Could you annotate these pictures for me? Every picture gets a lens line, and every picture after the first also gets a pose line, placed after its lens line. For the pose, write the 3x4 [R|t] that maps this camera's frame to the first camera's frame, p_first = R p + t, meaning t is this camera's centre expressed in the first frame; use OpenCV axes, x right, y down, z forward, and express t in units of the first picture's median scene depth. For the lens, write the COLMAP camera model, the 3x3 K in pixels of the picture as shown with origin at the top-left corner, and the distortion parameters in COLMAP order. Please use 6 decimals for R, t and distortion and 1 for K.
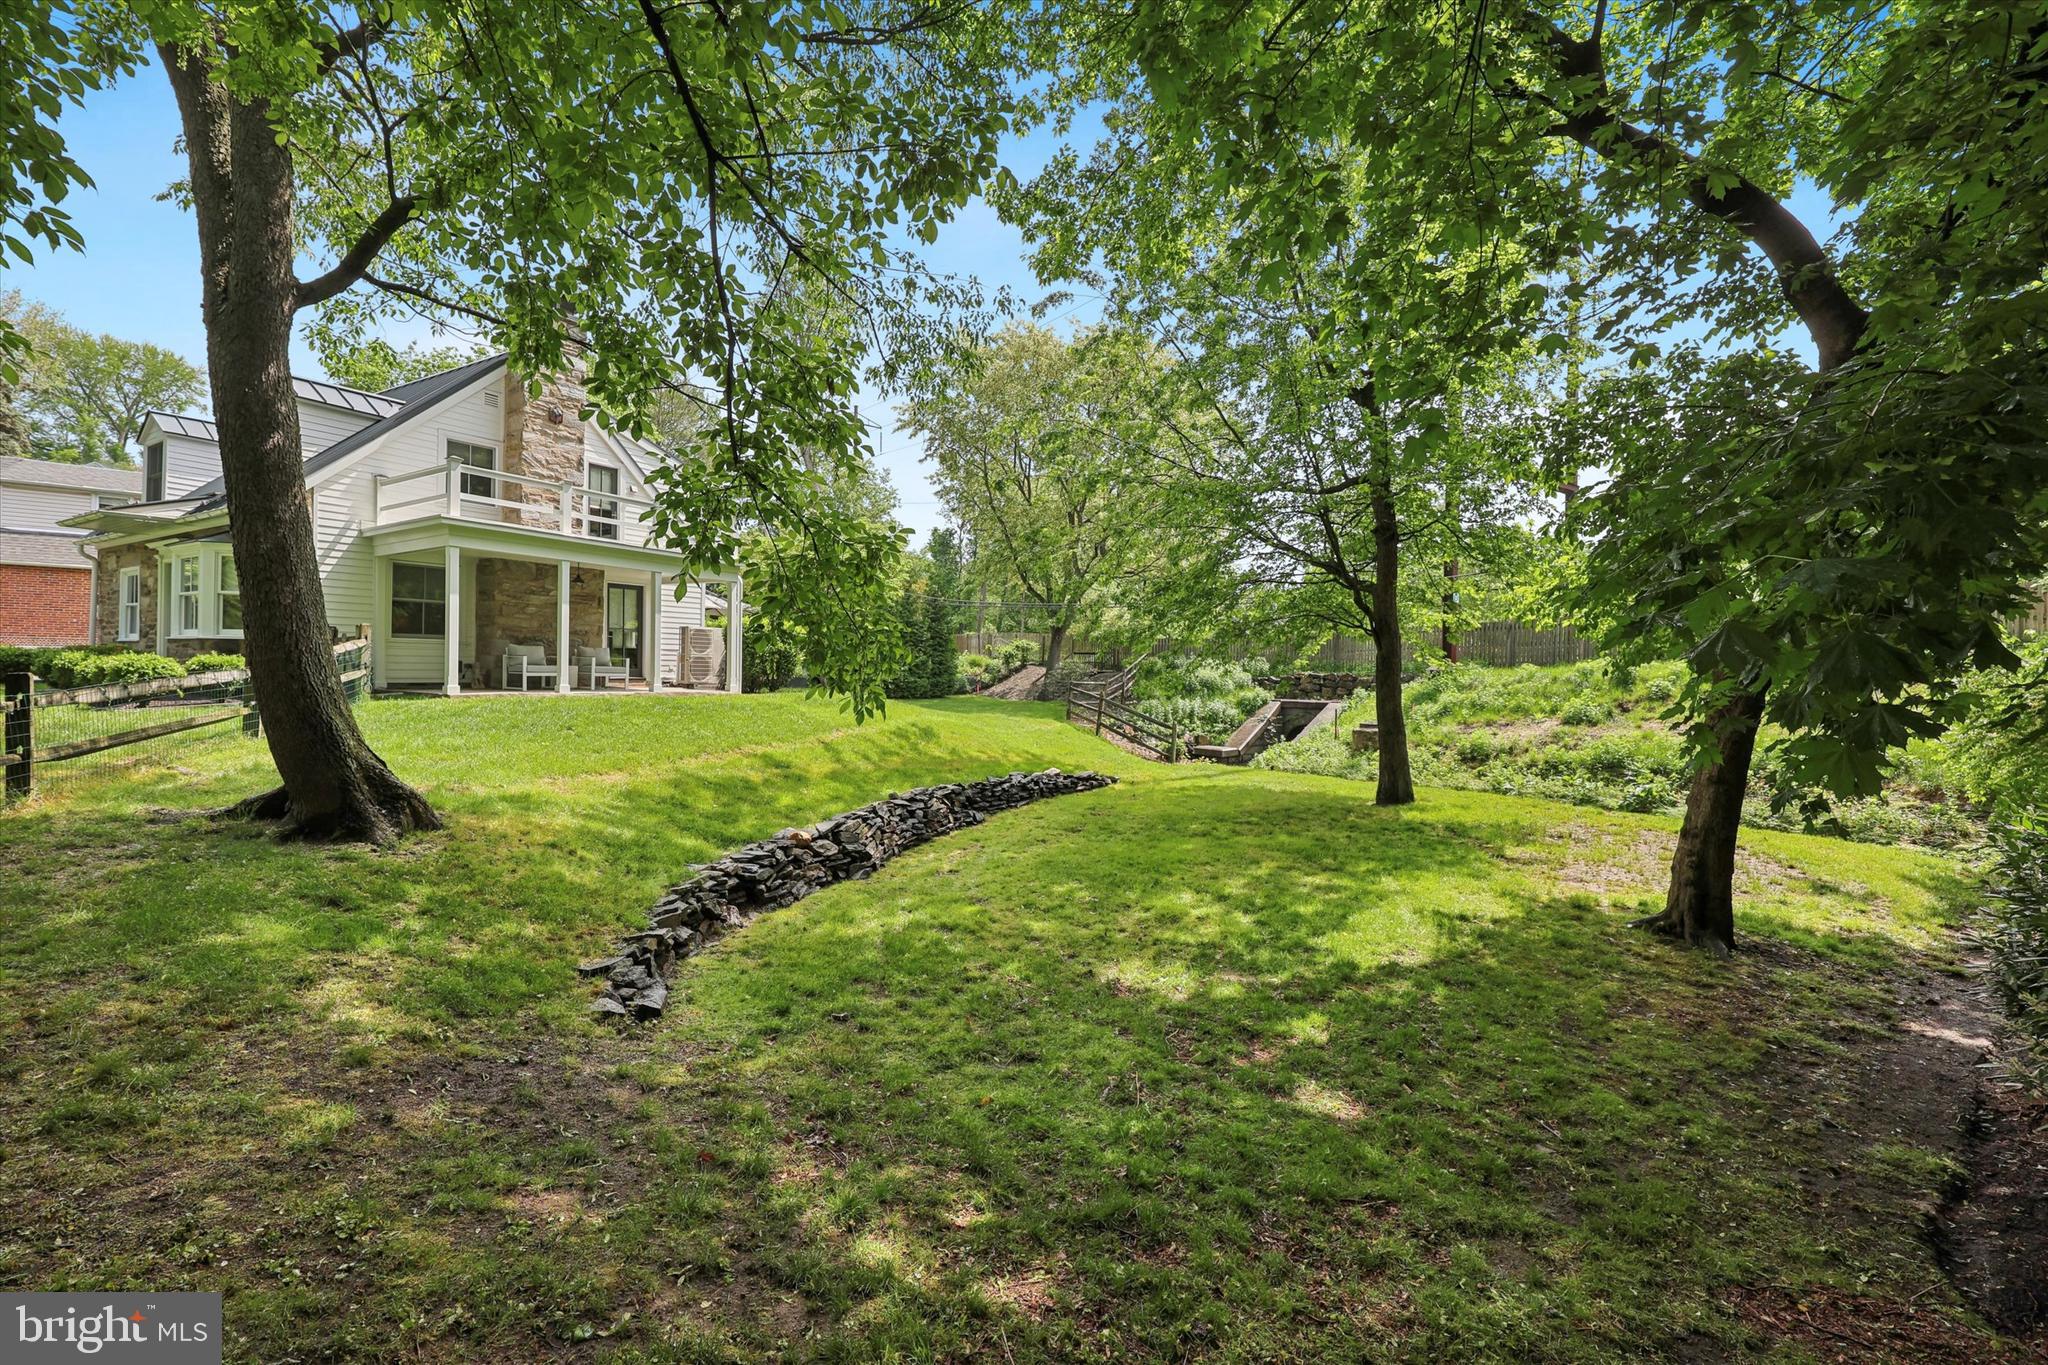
lens RADIAL K [[844.6, 0, 1021.3], [0, 844.6, 655.4], [0, 0, 1]] dist [-0.000786, -0.000039]
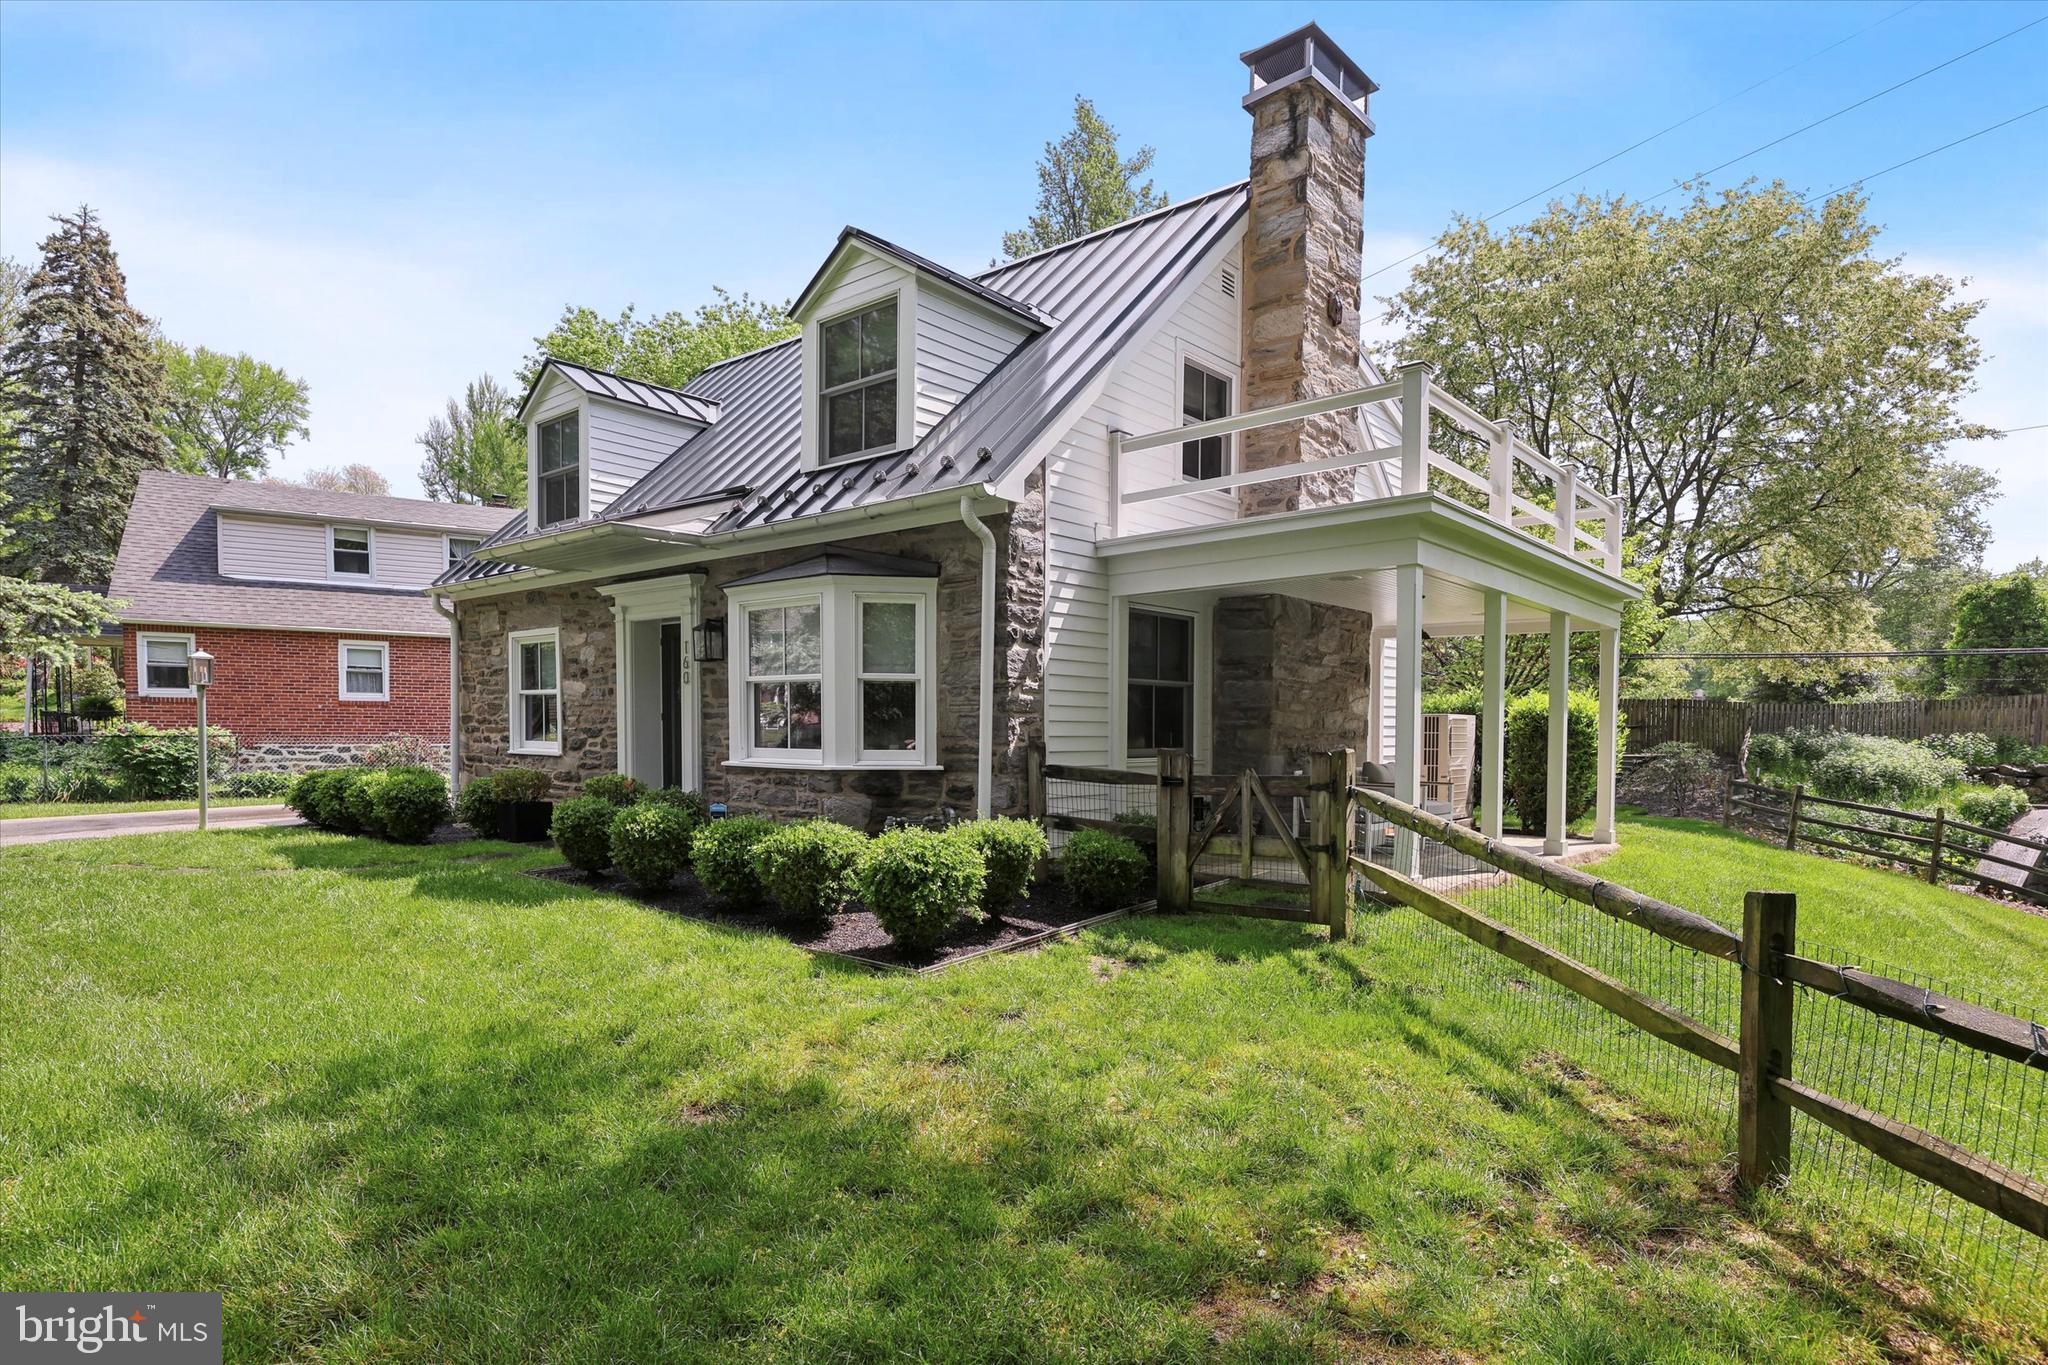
lens RADIAL K [[1091.9, 0, 1025.3], [0, 1091.9, 762.3], [0, 0, 1]] dist [0.000144, 0.000075]
pose [[0.987425, -0.007674, -0.157903, -0.527646], [0.014027, 0.999135, 0.039155, -0.033436], [0.157466, -0.040877, 0.986678, 0.261117]]
